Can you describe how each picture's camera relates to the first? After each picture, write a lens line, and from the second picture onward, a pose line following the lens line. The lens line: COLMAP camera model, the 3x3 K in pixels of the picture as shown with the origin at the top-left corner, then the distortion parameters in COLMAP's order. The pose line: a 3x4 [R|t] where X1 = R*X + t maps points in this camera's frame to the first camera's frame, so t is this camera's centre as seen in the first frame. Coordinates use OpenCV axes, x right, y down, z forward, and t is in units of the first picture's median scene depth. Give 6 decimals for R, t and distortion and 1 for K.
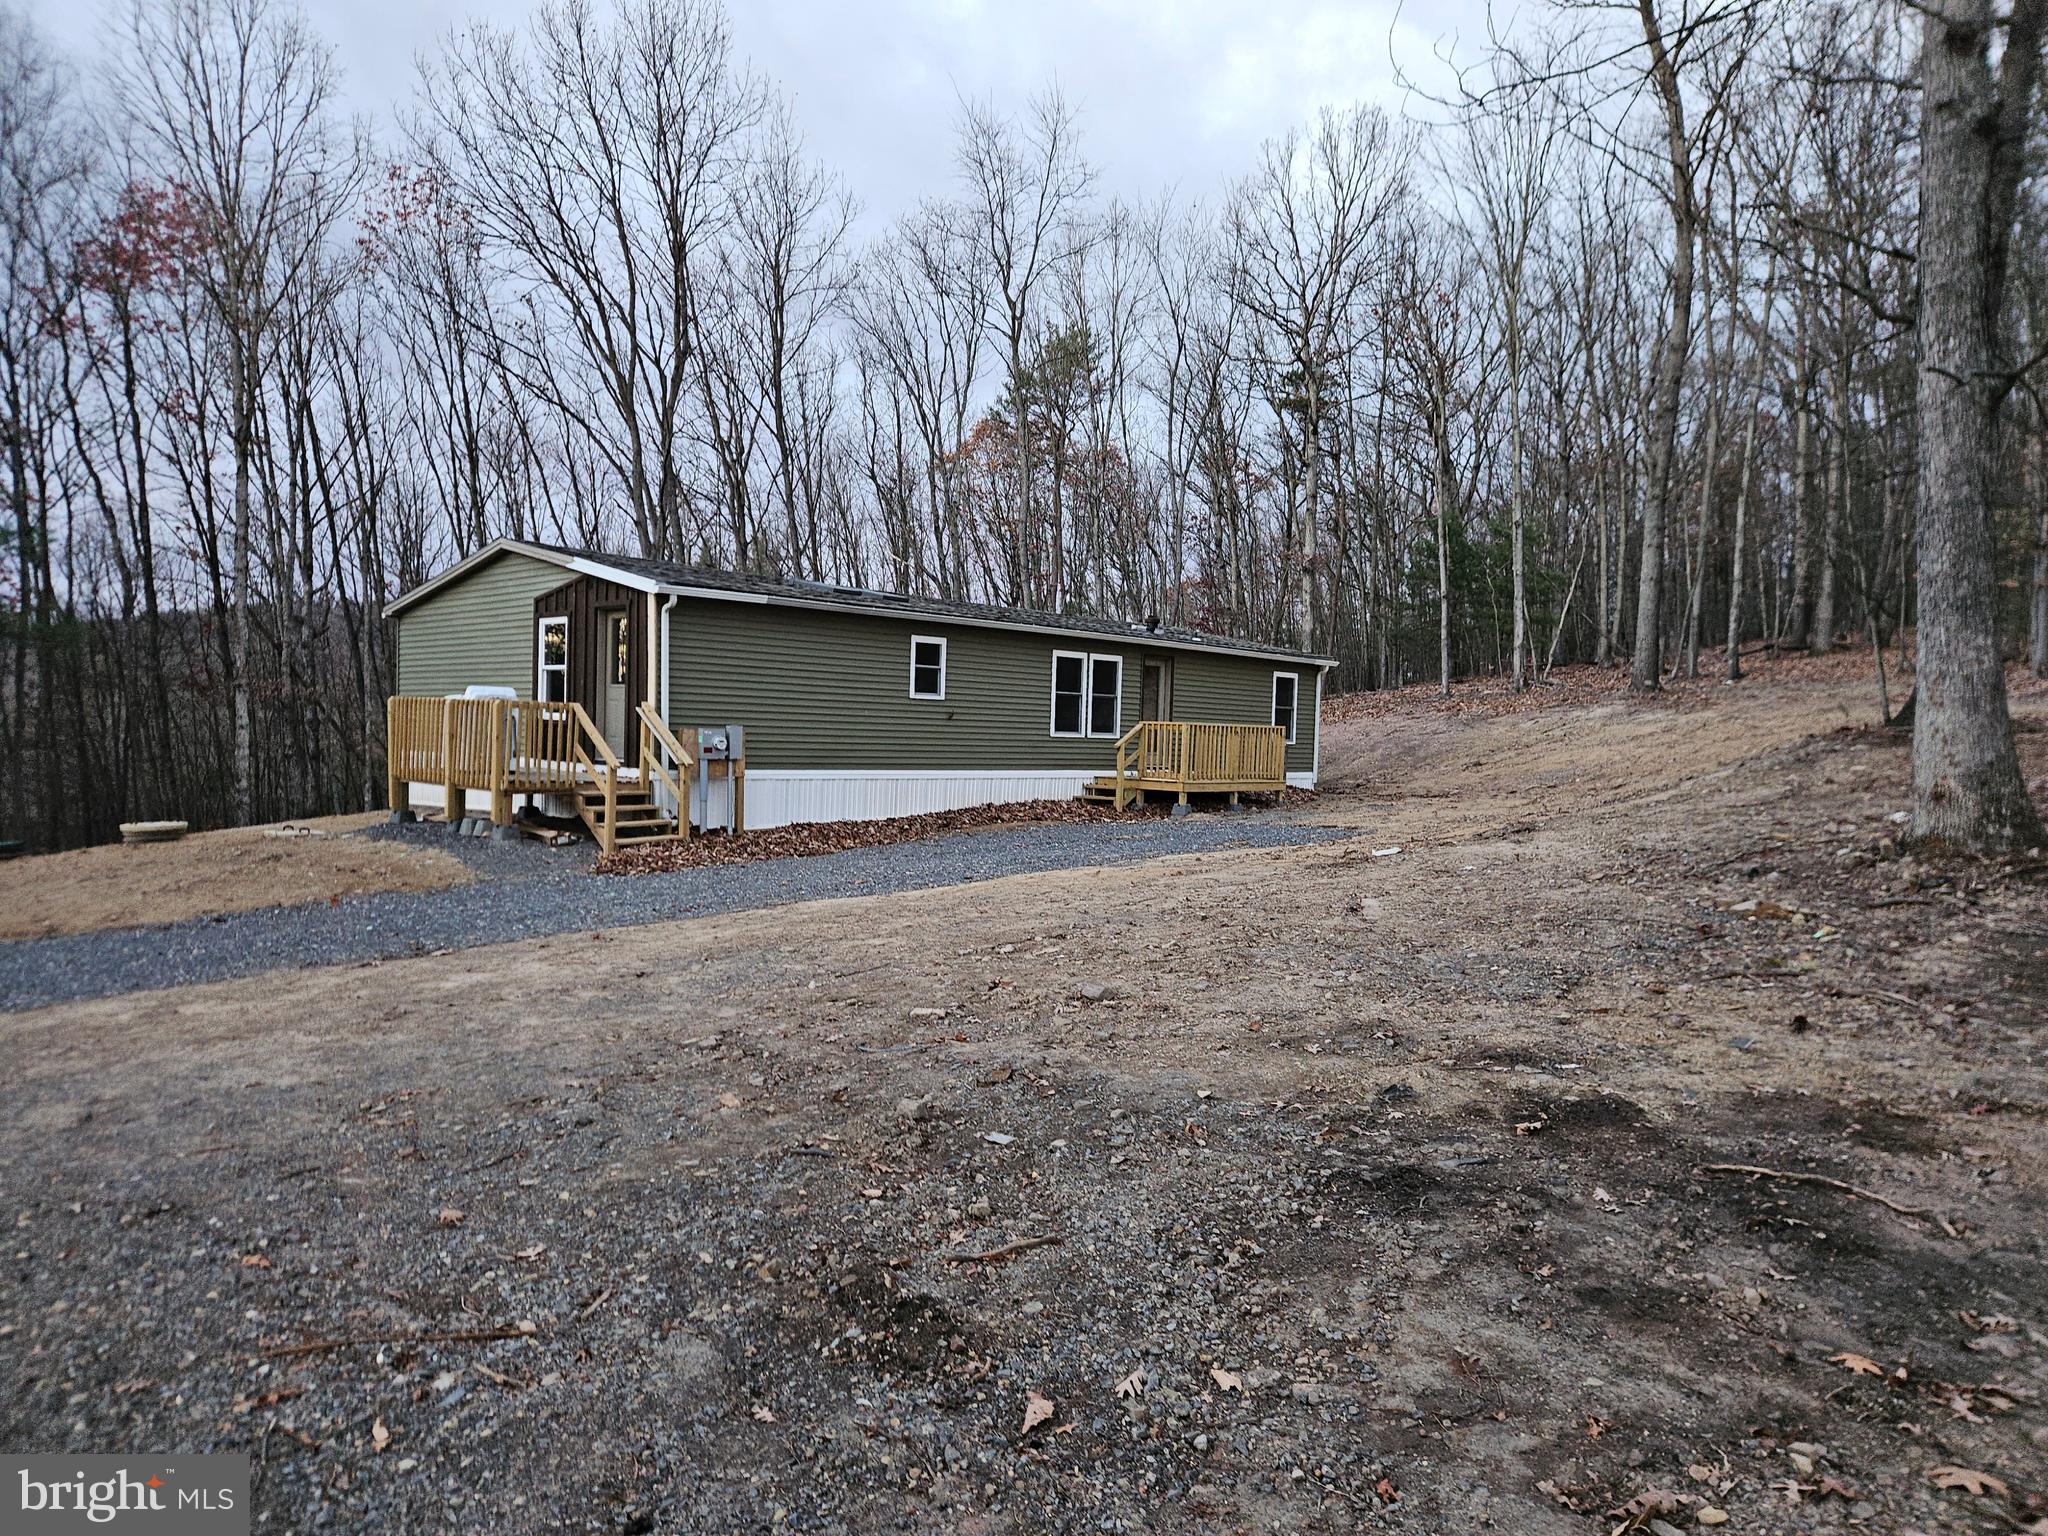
lens RADIAL K [[1367.8, 0, 1013.6], [0, 1367.8, 774.2], [0, 0, 1]] dist [0.082285, -0.071021]
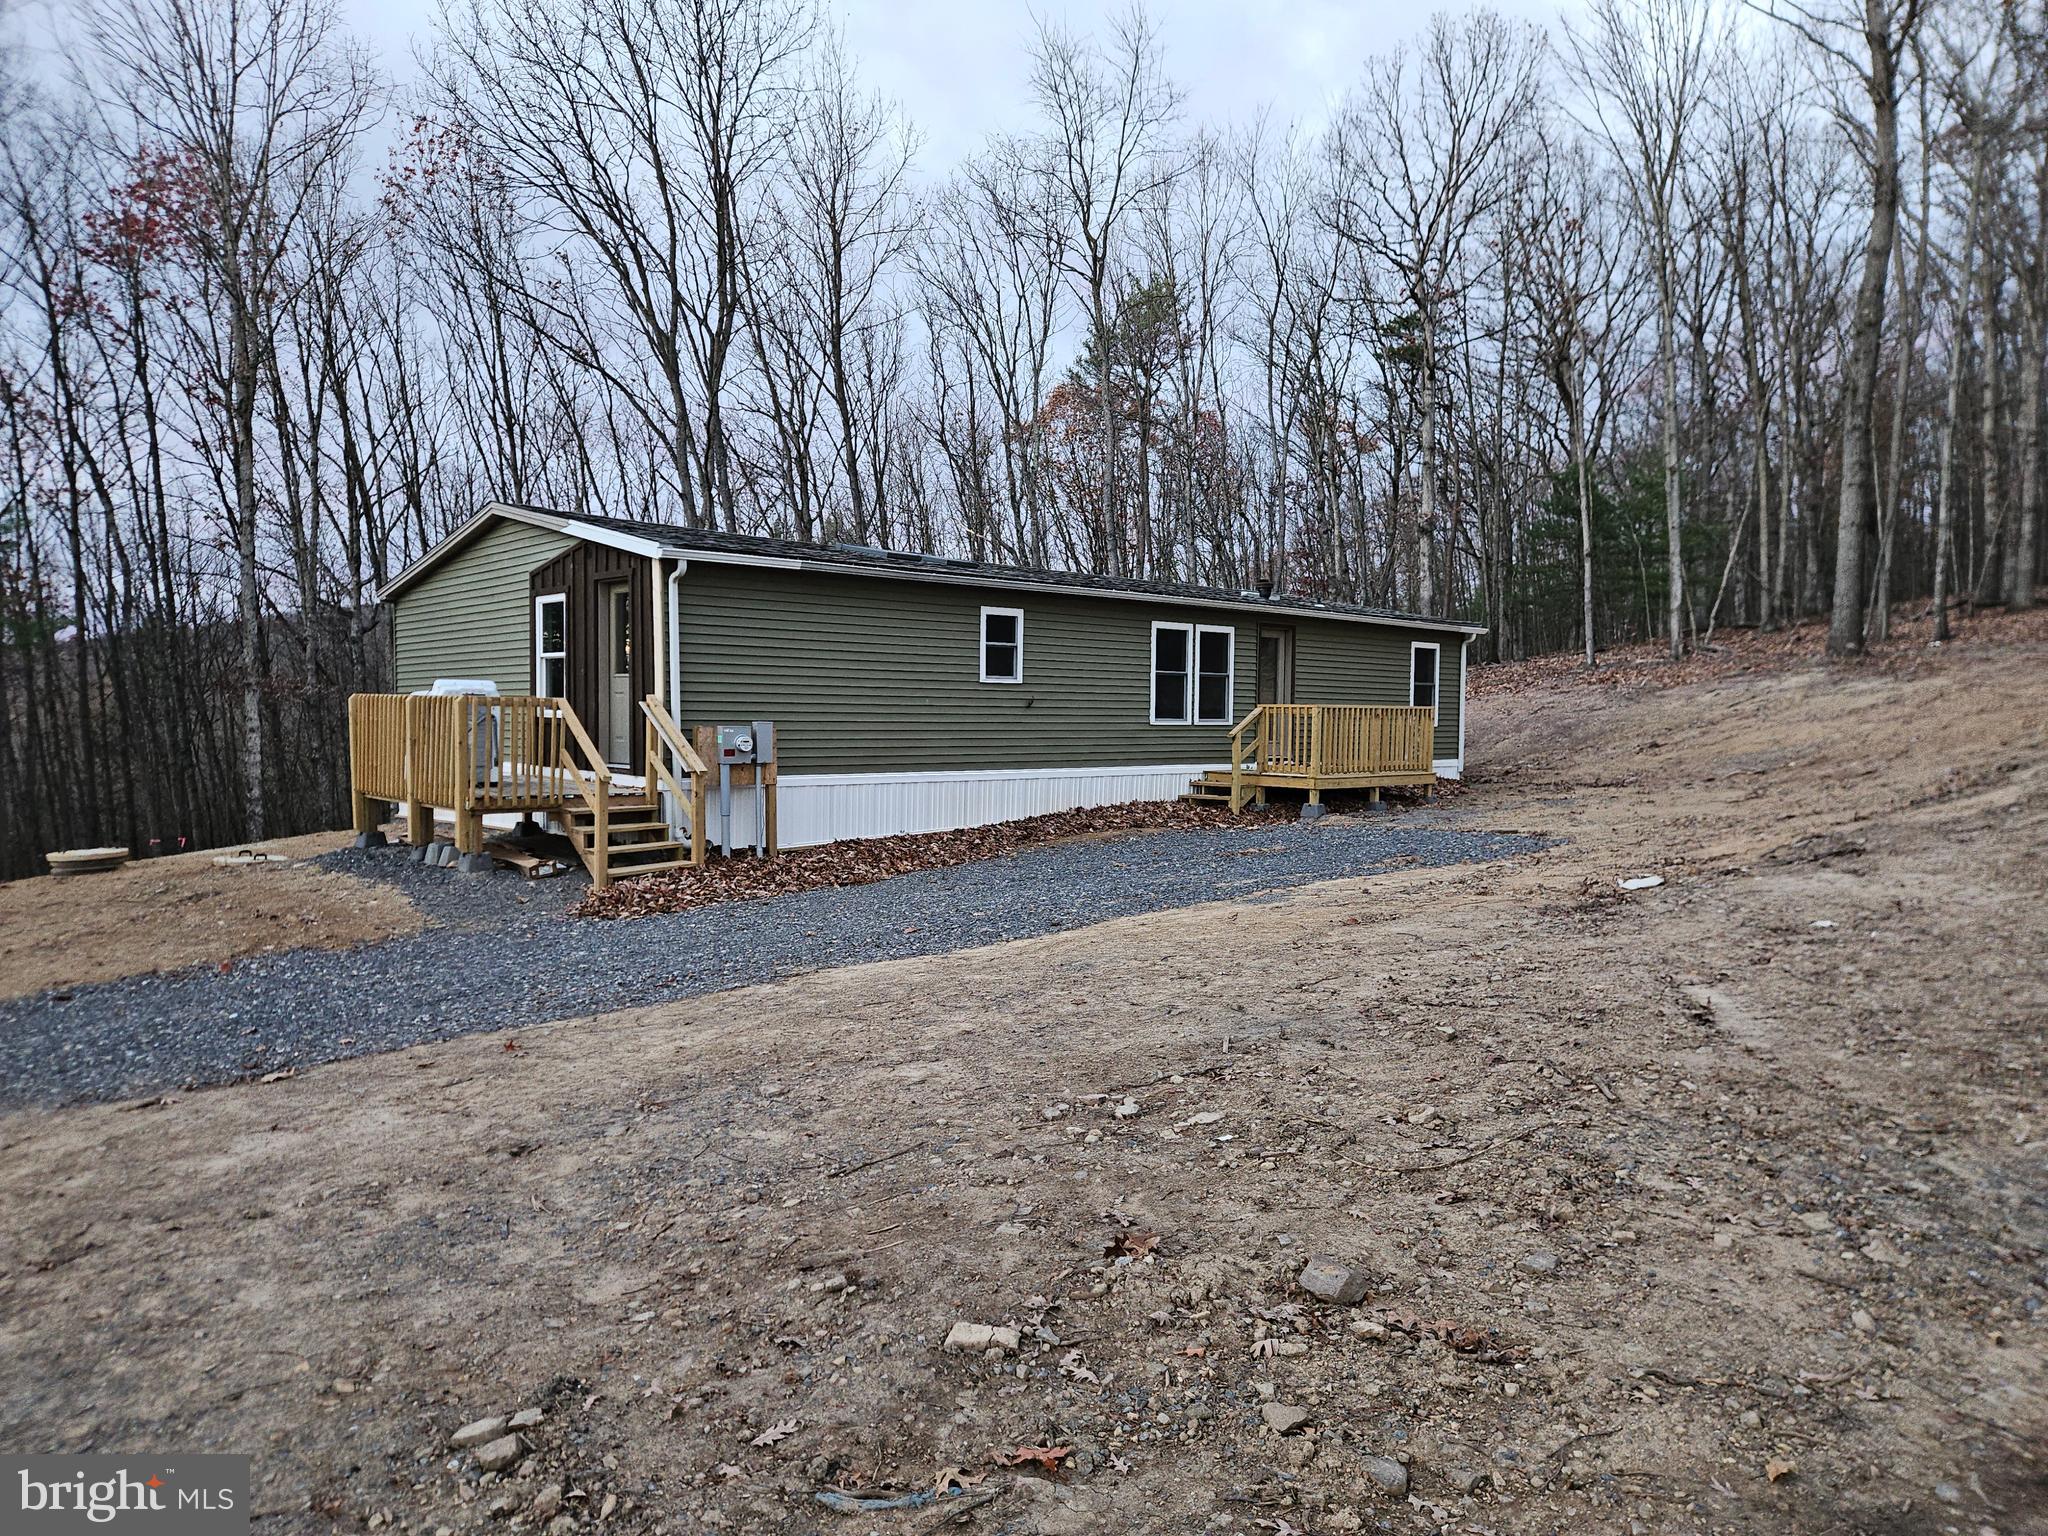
lens RADIAL K [[1359.5, 0, 989.6], [0, 1359.5, 768.5], [0, 0, 1]] dist [0.072838, -0.074222]
pose [[0.996789, -0.016463, -0.078361, -0.005891], [0.017120, 0.999824, 0.007727, -0.008727], [0.078220, -0.009044, 0.996895, 0.160299]]
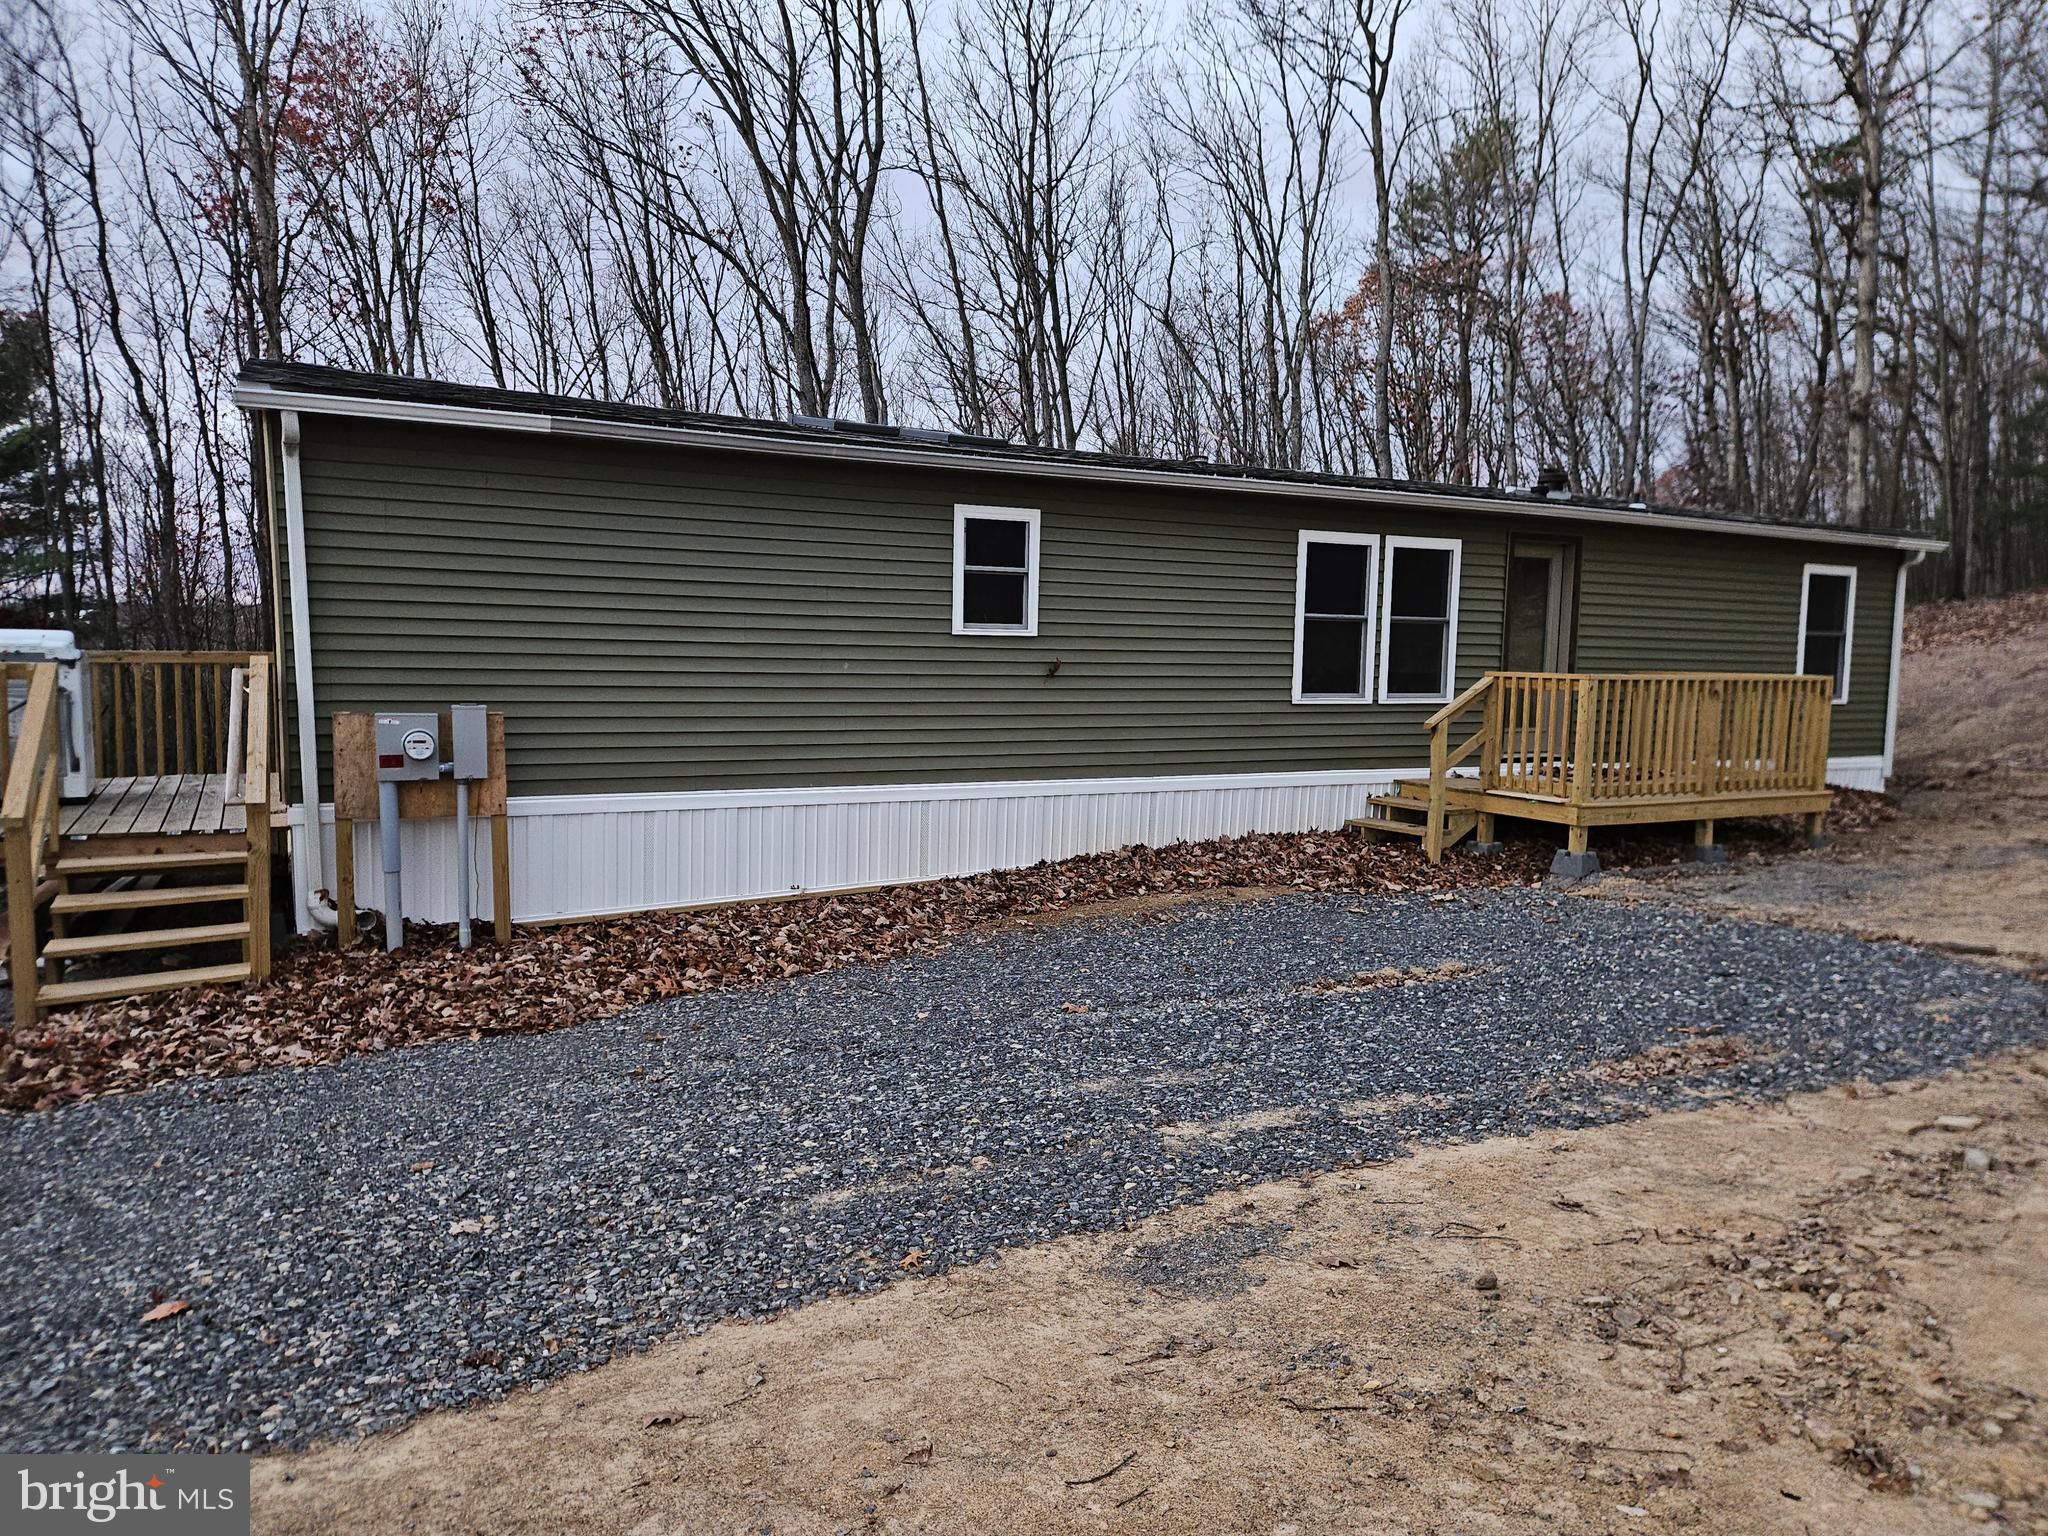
lens RADIAL K [[1359.5, 0, 989.6], [0, 1359.5, 768.5], [0, 0, 1]] dist [0.072838, -0.074222]
pose [[0.945155, 0.015202, -0.326267, 0.083005], [0.000594, 0.998835, 0.048258, -0.027355], [0.326621, -0.045805, 0.944045, 0.475844]]
